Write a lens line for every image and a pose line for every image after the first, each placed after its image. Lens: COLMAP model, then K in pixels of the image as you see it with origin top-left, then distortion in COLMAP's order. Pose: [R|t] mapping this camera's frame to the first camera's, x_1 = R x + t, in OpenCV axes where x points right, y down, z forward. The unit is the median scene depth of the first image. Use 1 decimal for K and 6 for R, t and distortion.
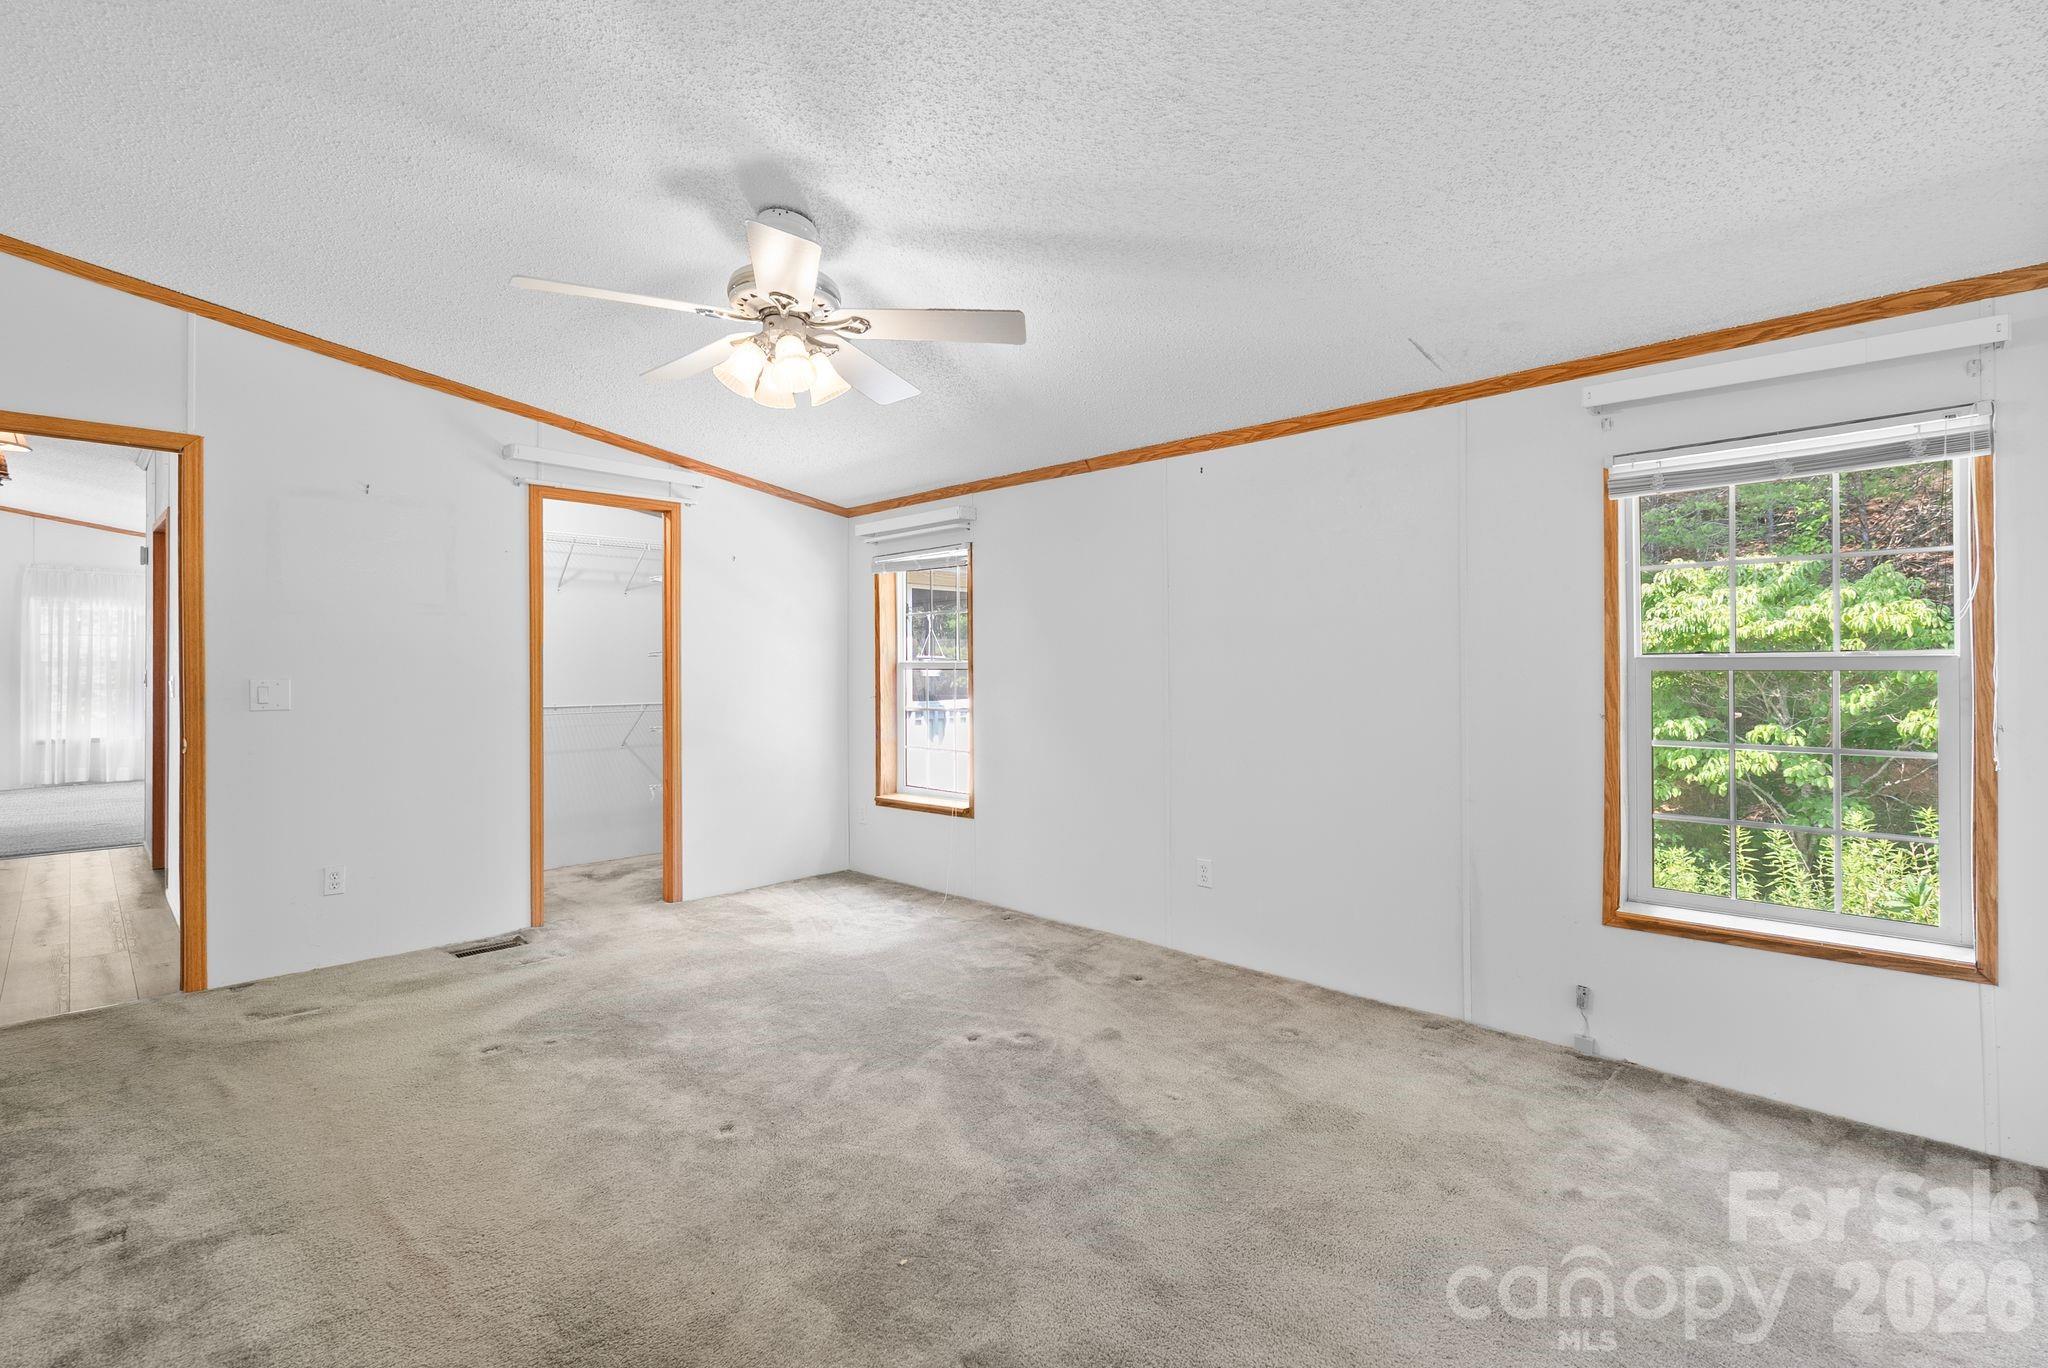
lens RADIAL K [[973.5, 0, 1024.0], [0, 973.5, 684.0], [0, 0, 1]] dist [0.003274, 0.000173]
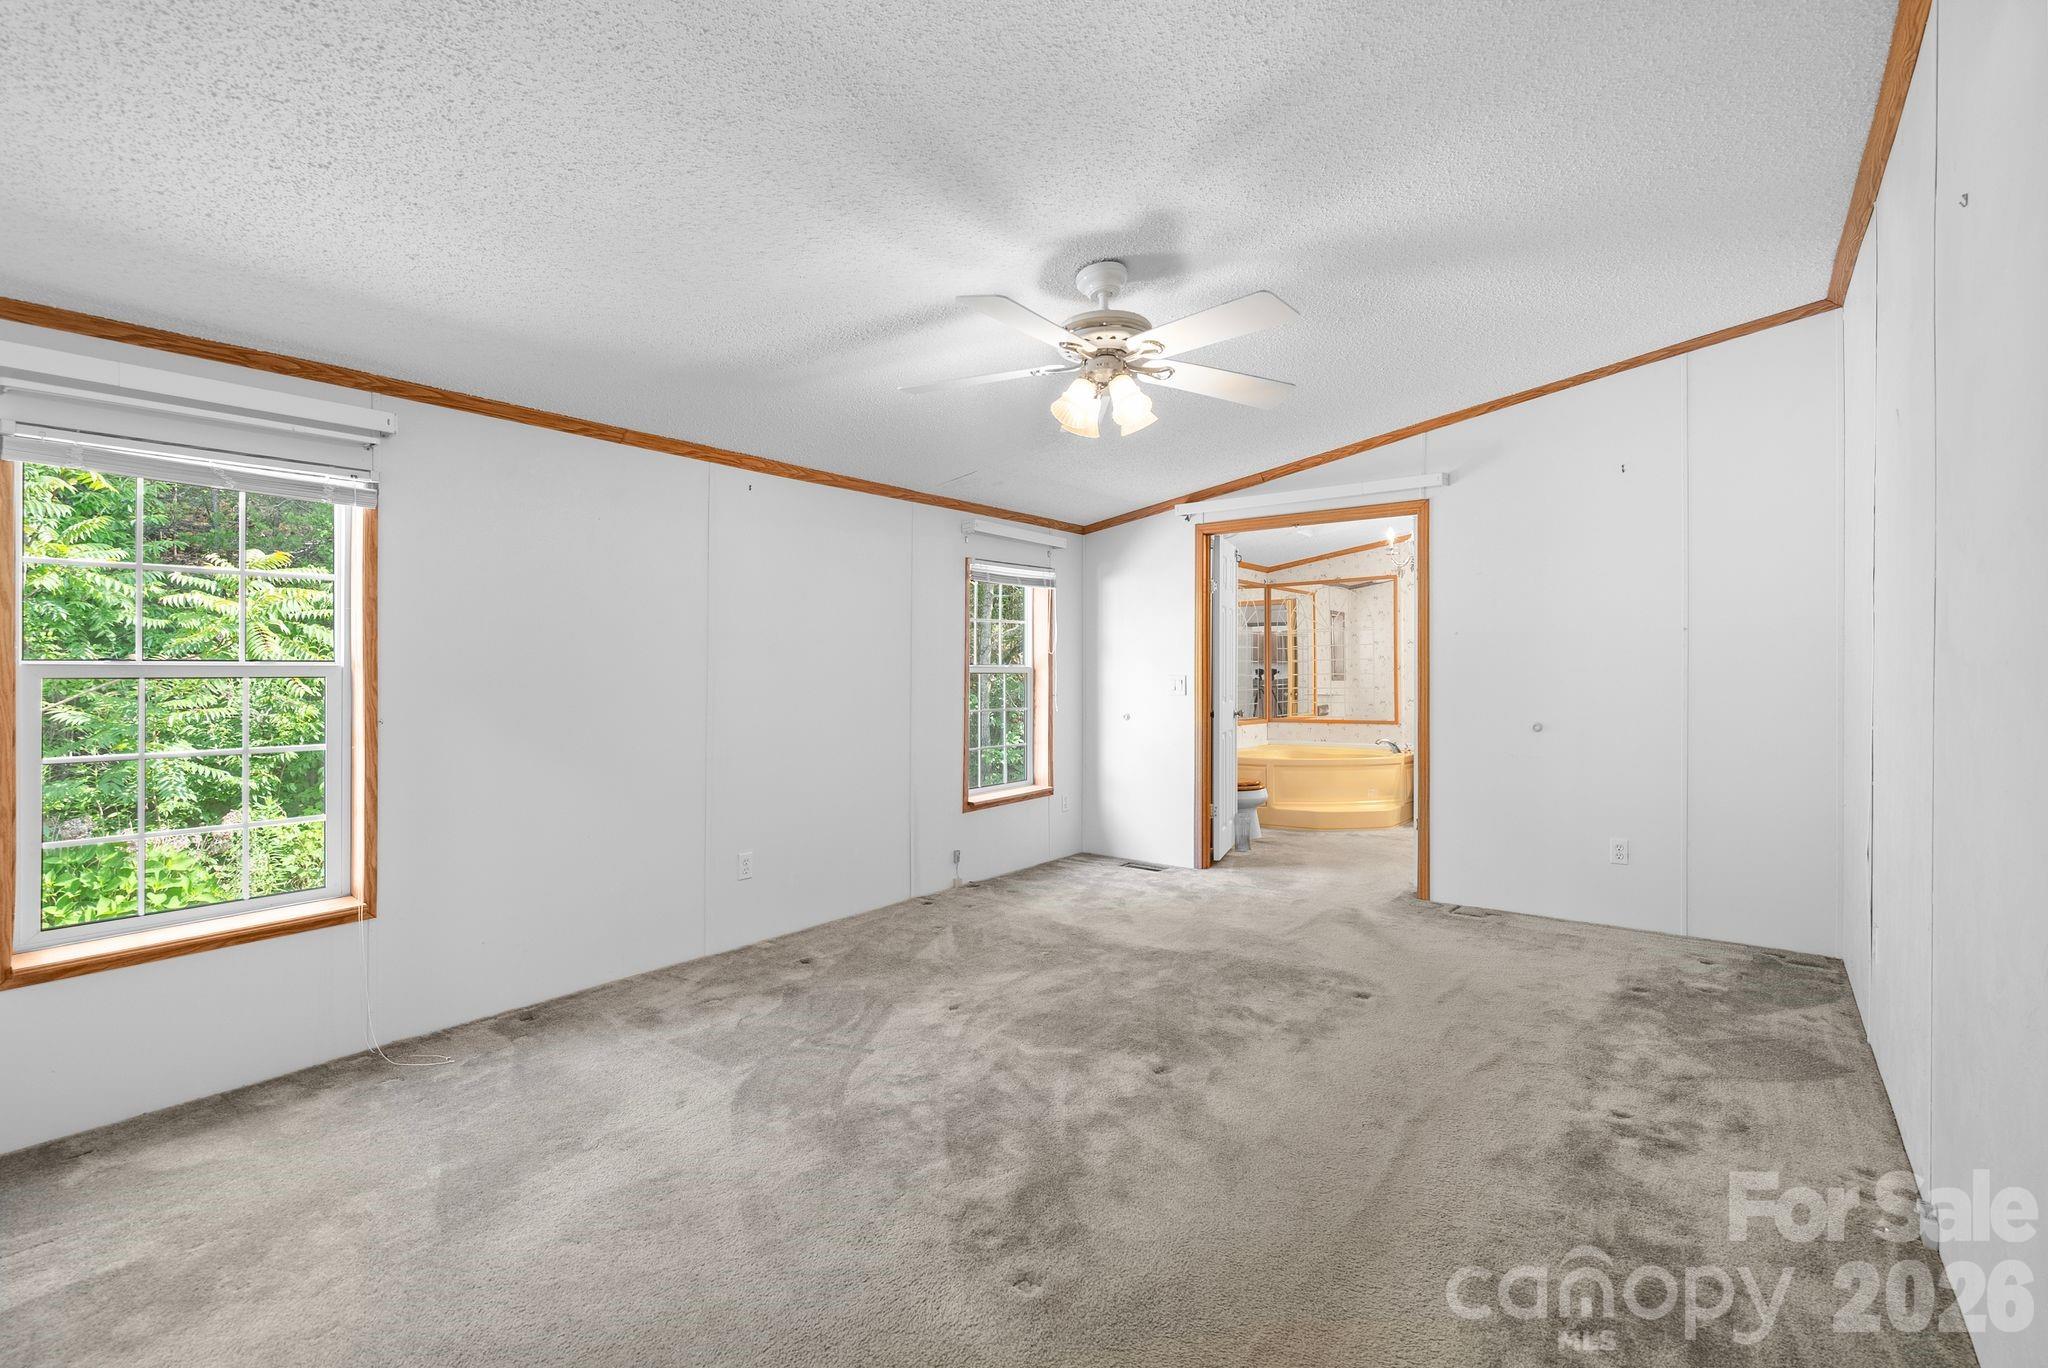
lens RADIAL K [[912.7, 0, 987.2], [0, 912.7, 676.0], [0, 0, 1]] dist [-0.002689, 0.001025]
pose [[-0.097845, -0.003896, 0.995194, -0.759956], [0.021619, 0.999748, 0.006039, -0.011686], [-0.994967, 0.022106, -0.097736, 0.762887]]
